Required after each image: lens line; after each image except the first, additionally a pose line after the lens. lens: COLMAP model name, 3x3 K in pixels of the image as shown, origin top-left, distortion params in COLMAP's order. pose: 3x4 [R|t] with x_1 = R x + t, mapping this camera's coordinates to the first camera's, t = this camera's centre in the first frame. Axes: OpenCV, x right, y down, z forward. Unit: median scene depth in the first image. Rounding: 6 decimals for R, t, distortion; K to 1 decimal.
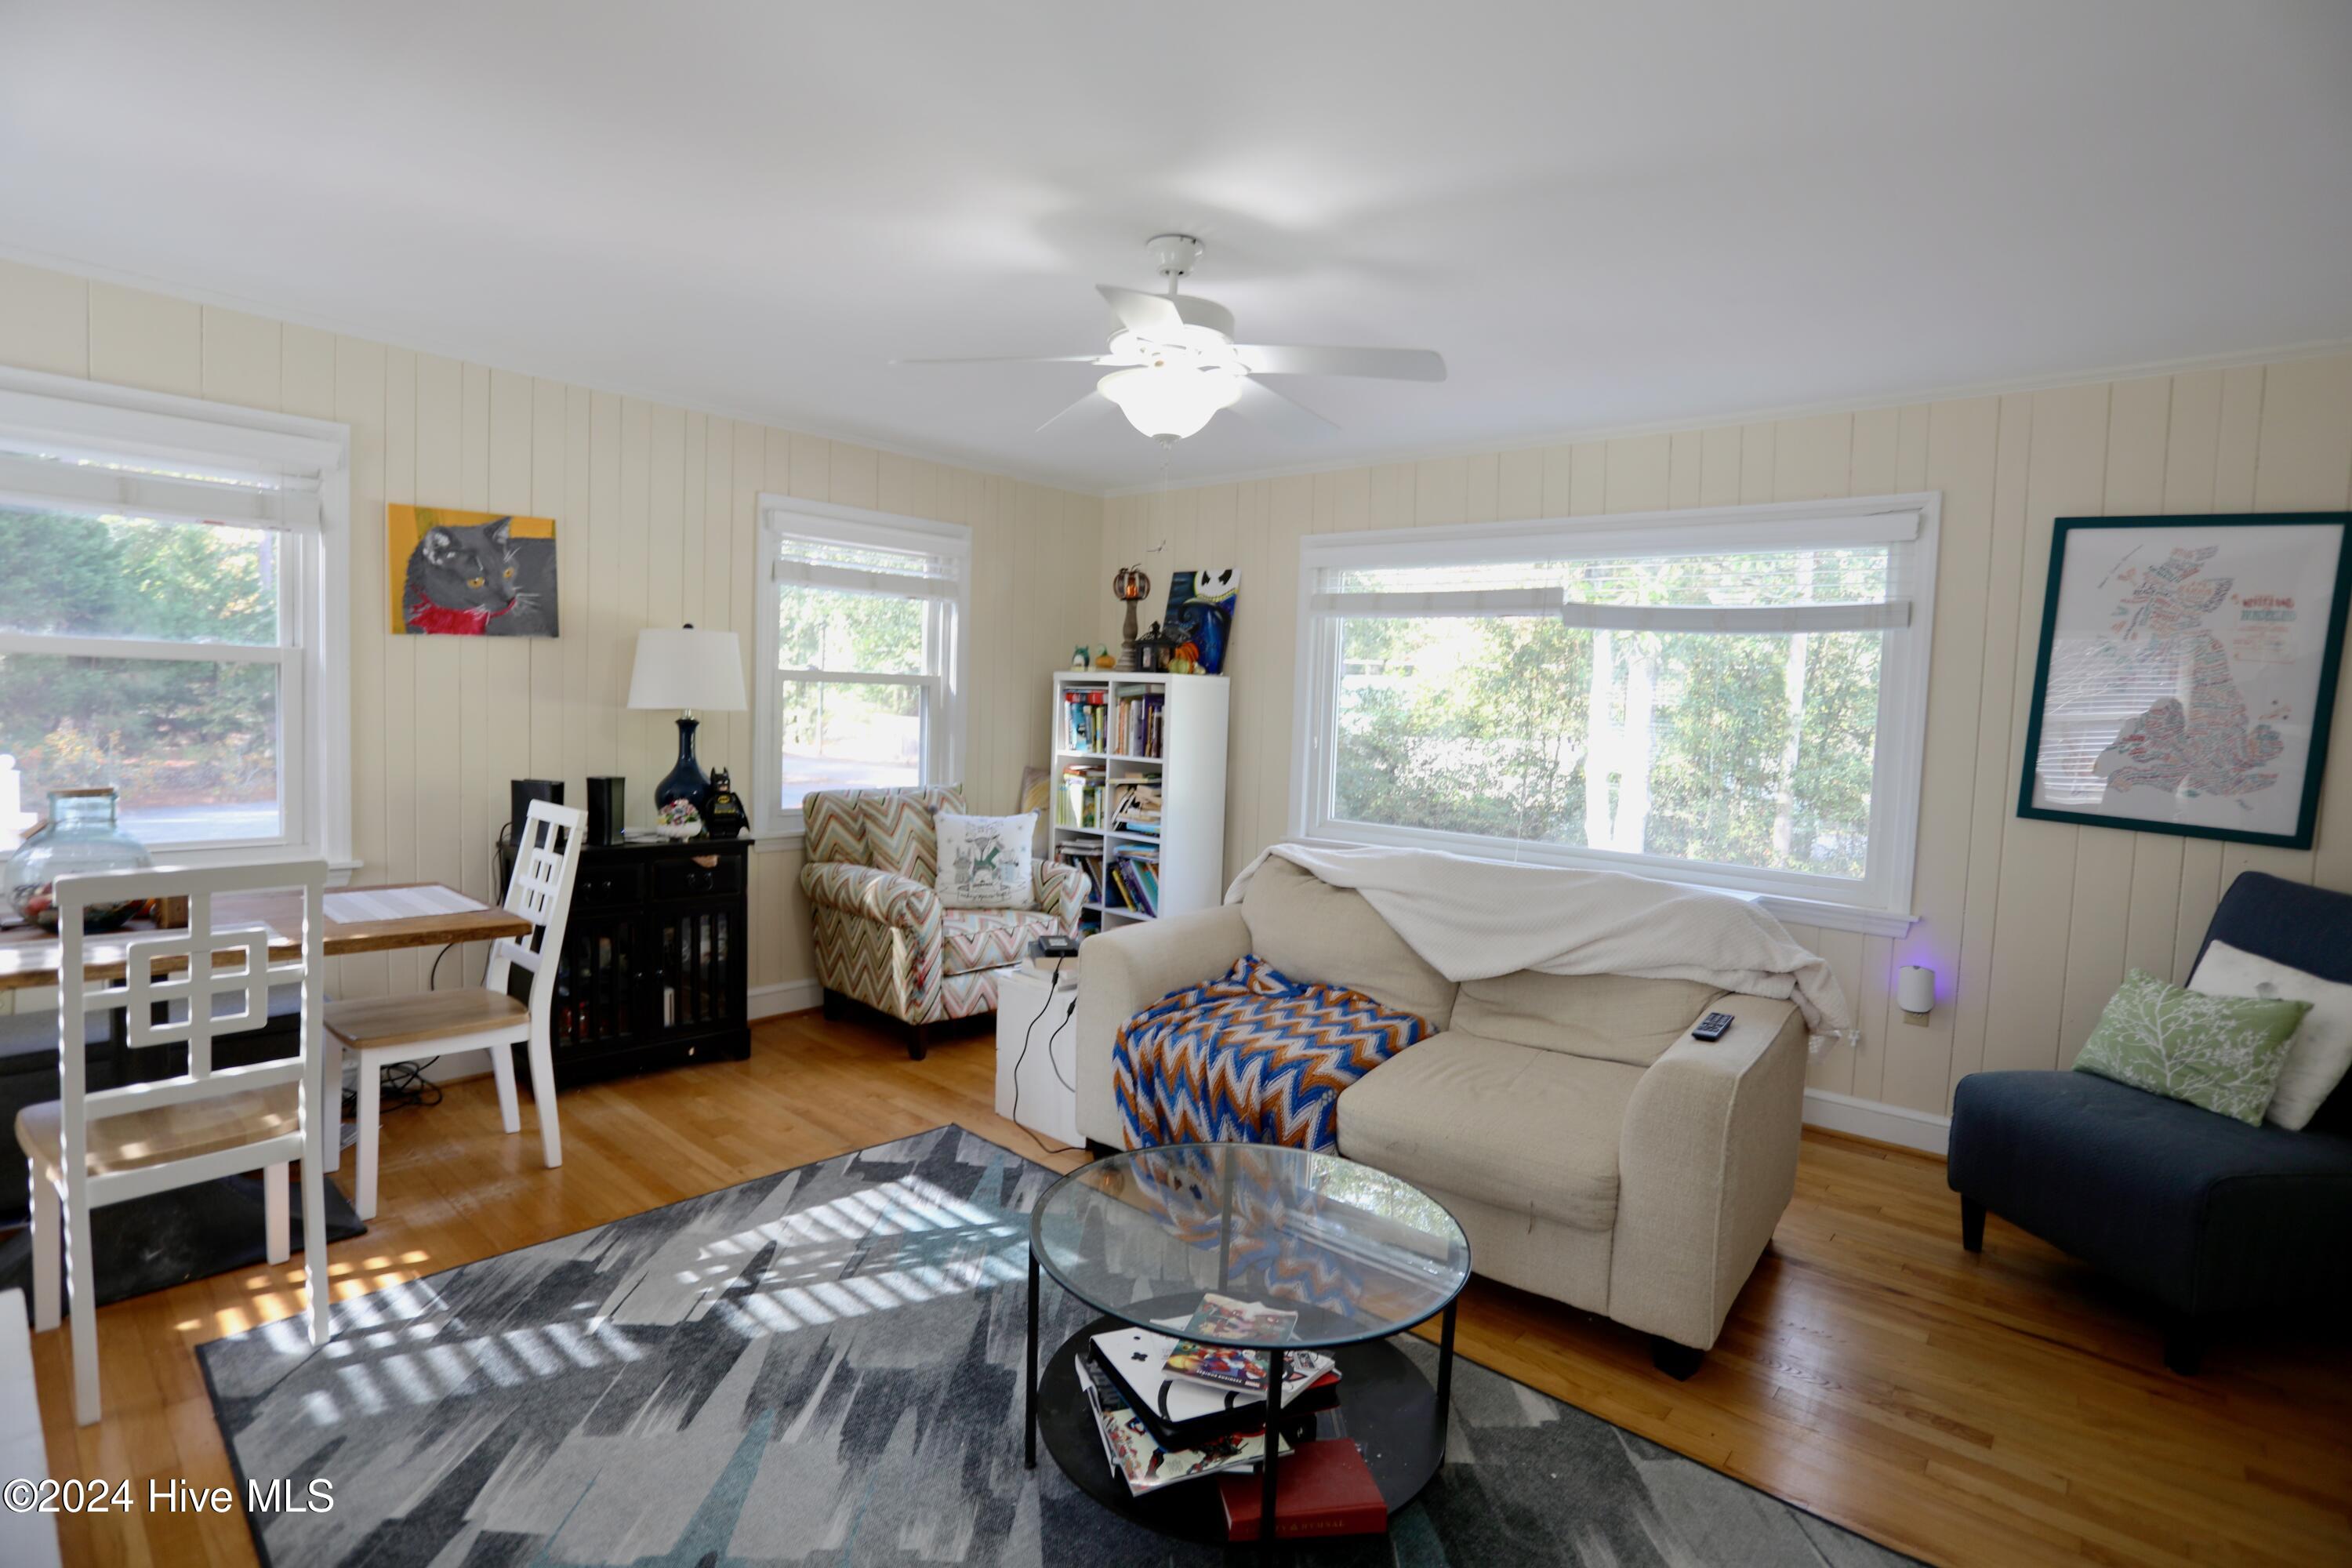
lens RADIAL K [[1139.4, 0, 1176.4], [0, 1139.4, 765.2], [0, 0, 1]] dist [-0.078234, 0.035257]
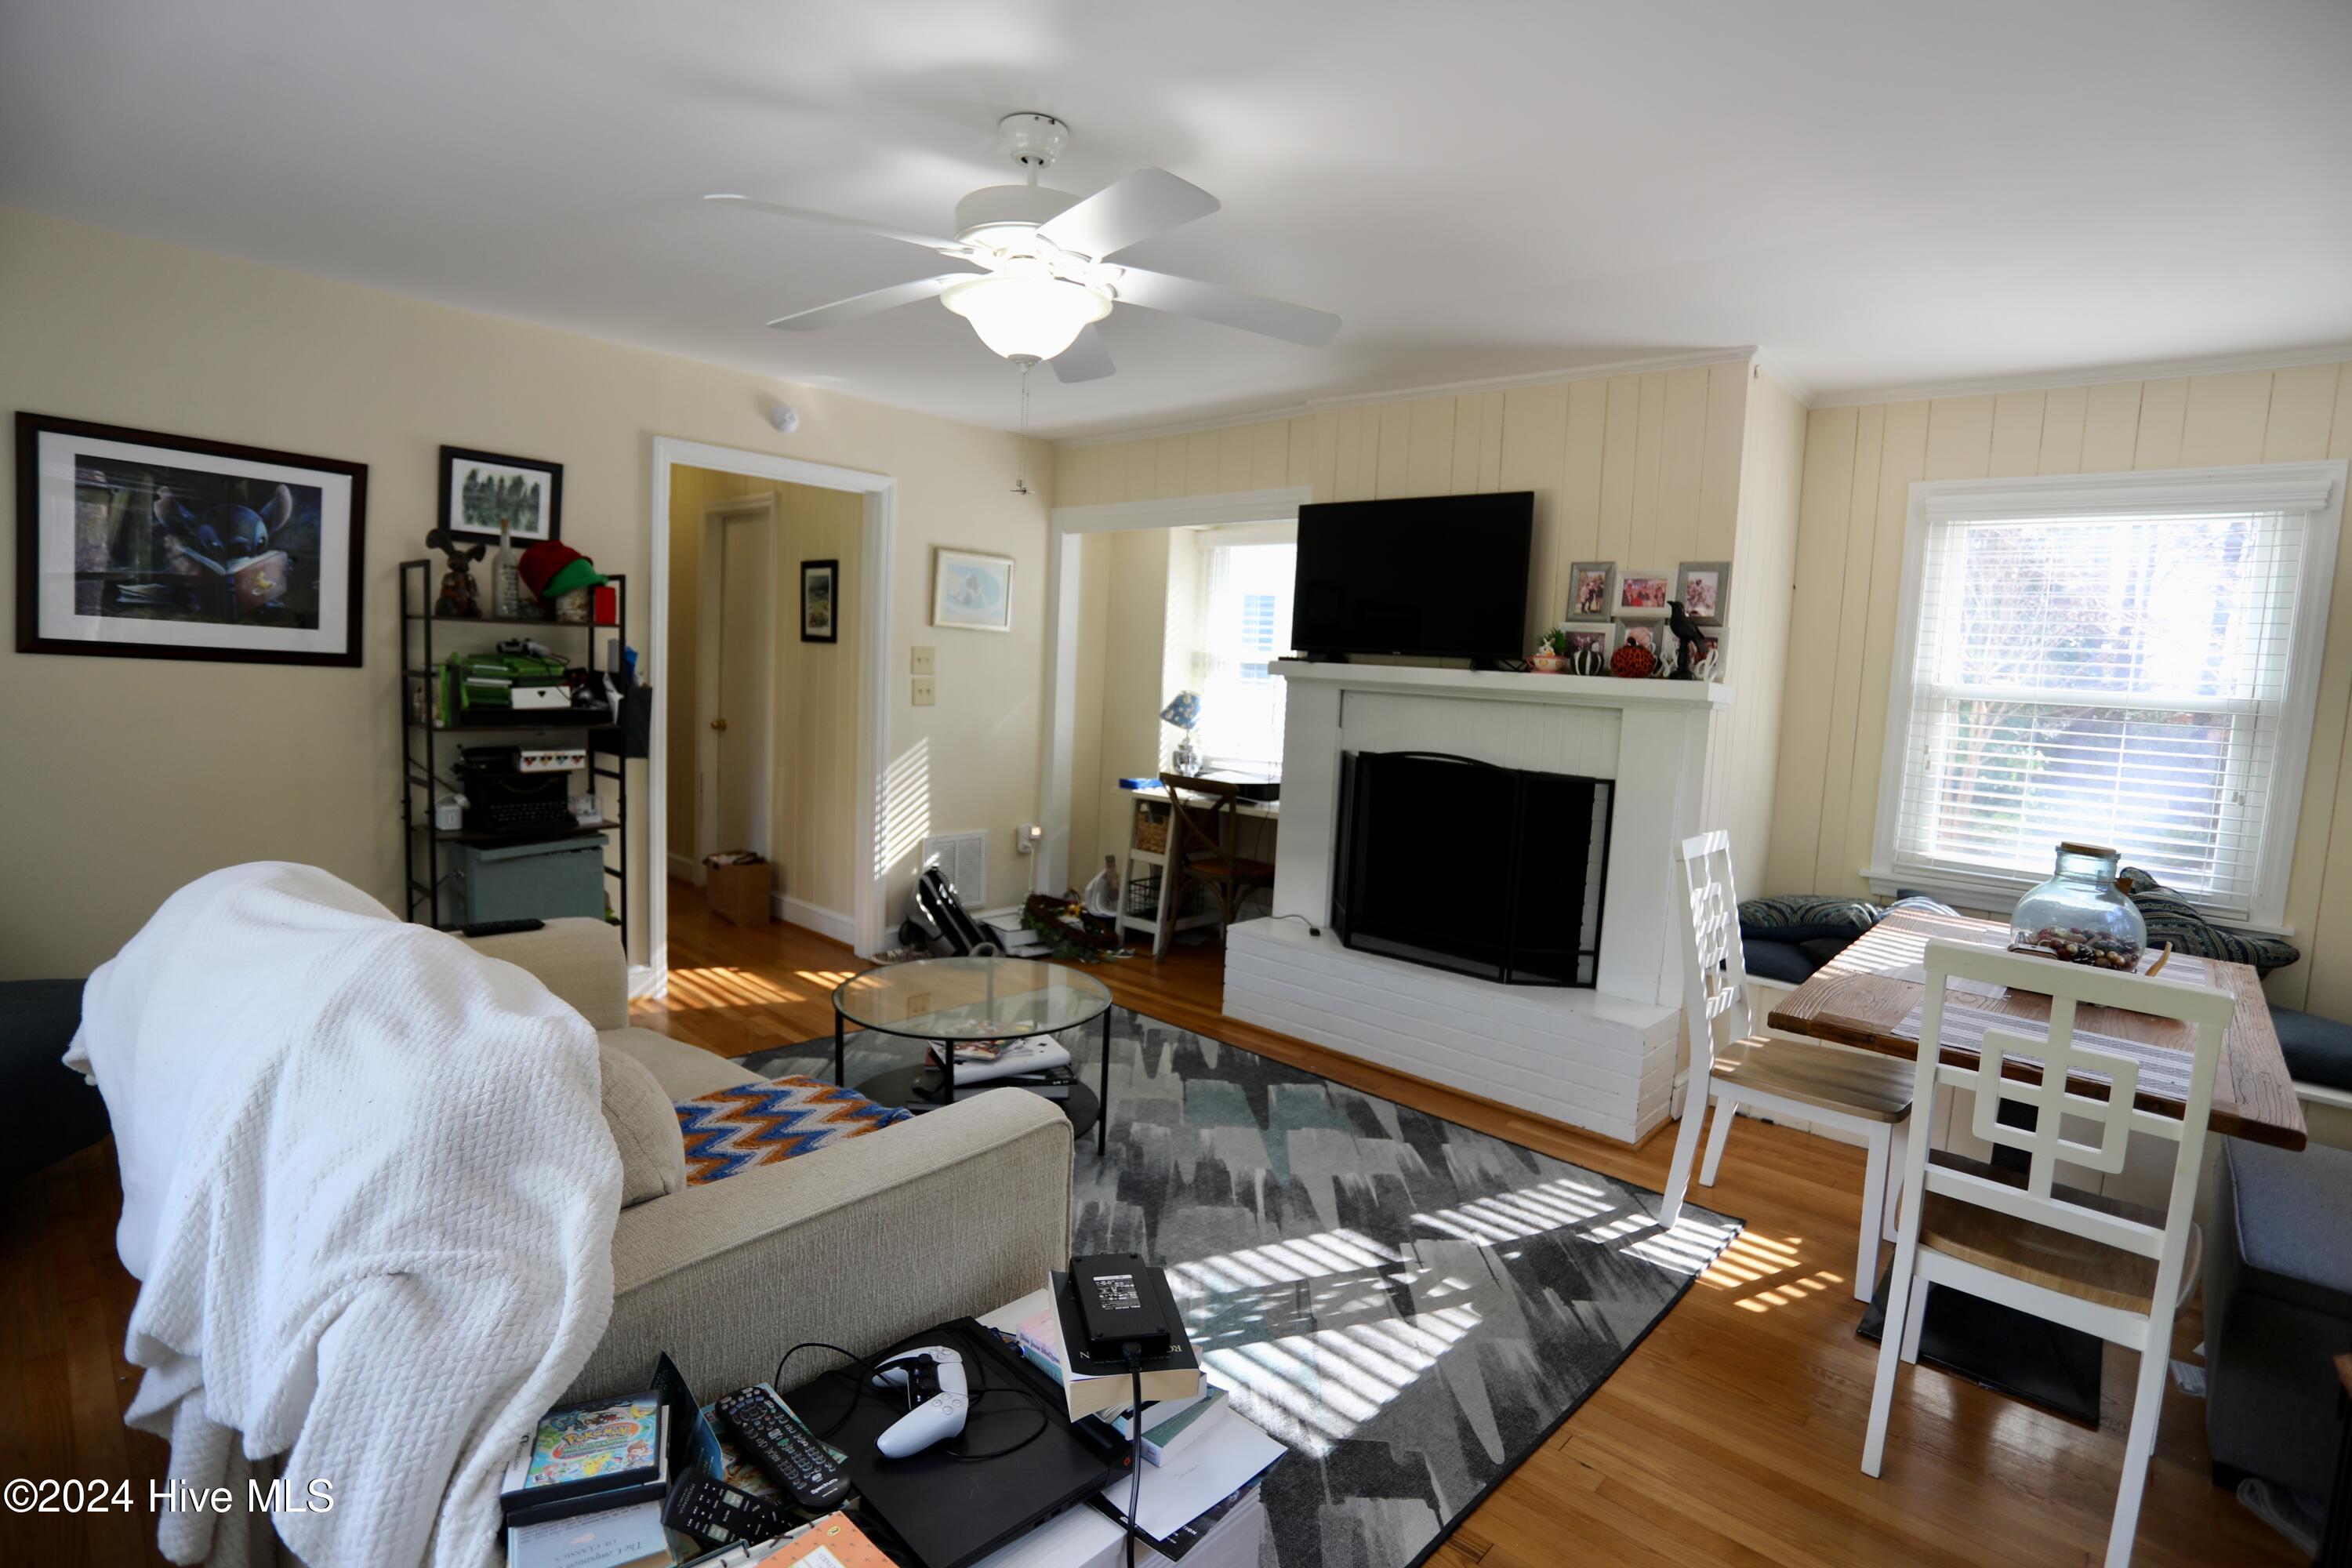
lens RADIAL K [[1139.4, 0, 1176.4], [0, 1139.4, 765.2], [0, 0, 1]] dist [-0.078234, 0.035257]
pose [[-0.996220, -0.086330, 0.009622, -0.152860], [-0.083885, 0.984889, 0.151515, -0.124289], [-0.022557, 0.150135, -0.988408, 1.859442]]
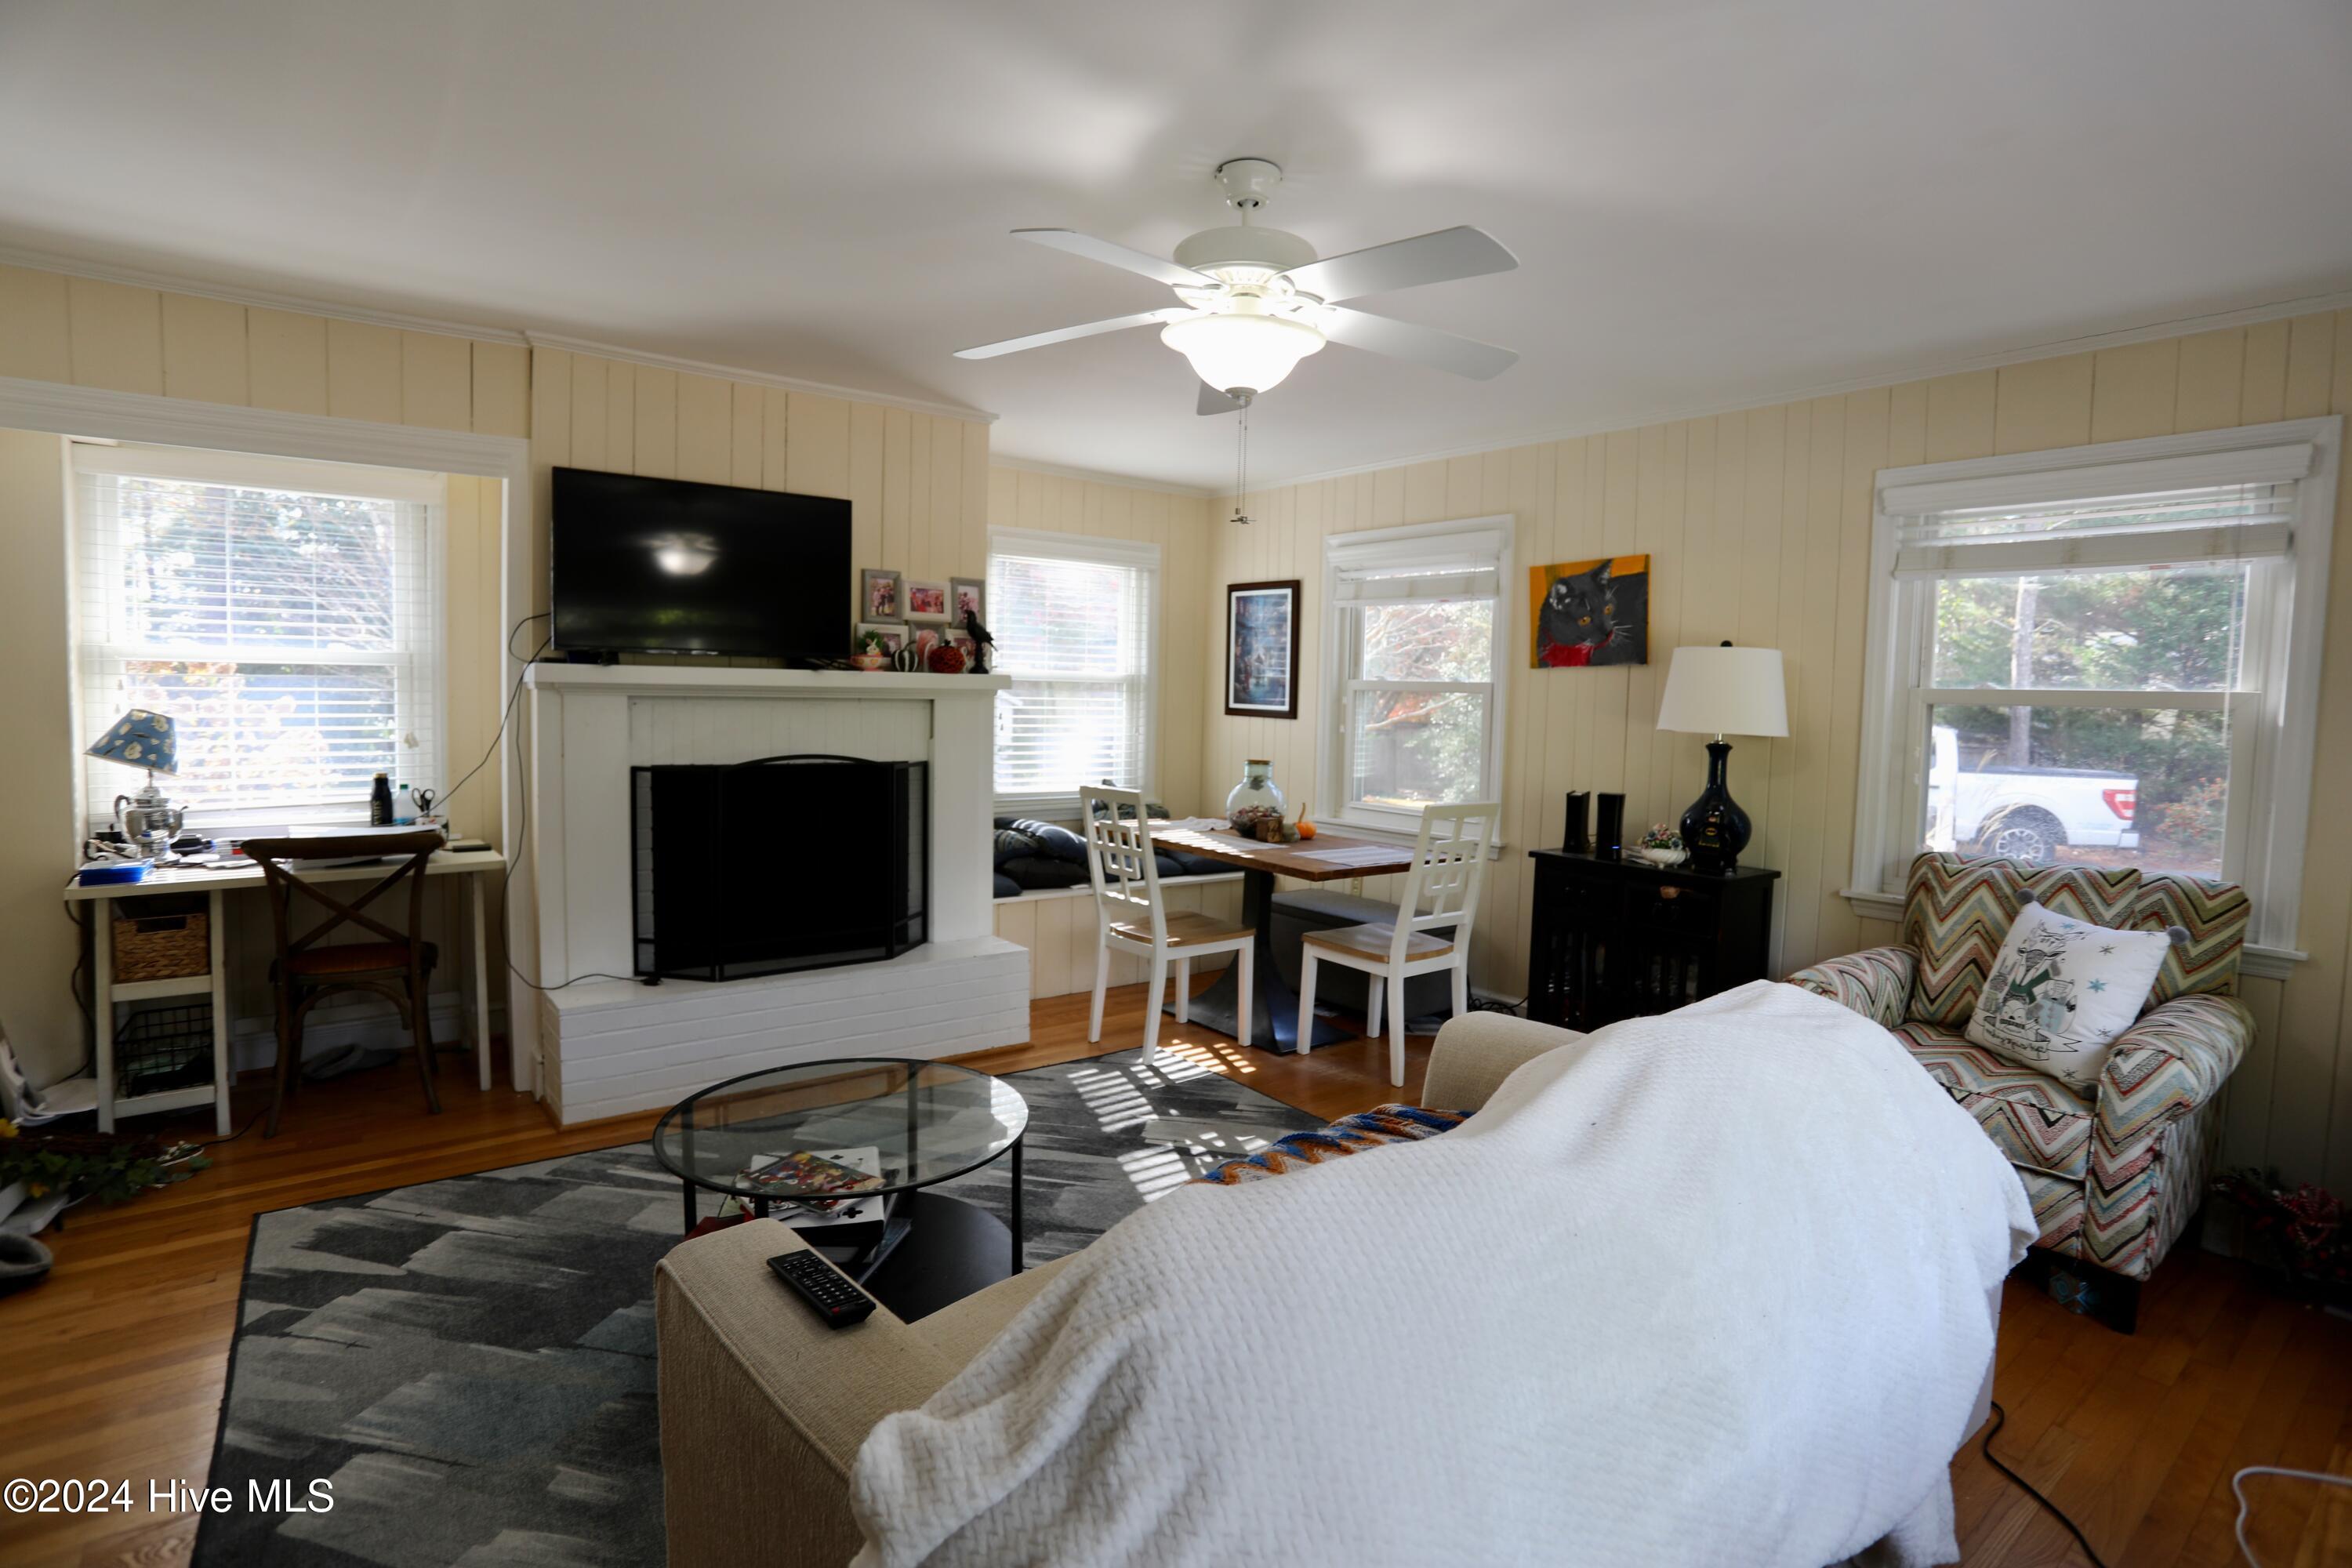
lens RADIAL K [[1139.4, 0, 1176.4], [0, 1139.4, 765.2], [0, 0, 1]] dist [-0.078234, 0.035257]
pose [[-0.188961, 0.021034, -0.981759, 0.857905], [-0.088197, 0.995366, 0.038301, -0.029255], [0.978016, 0.093826, -0.186231, 1.131068]]
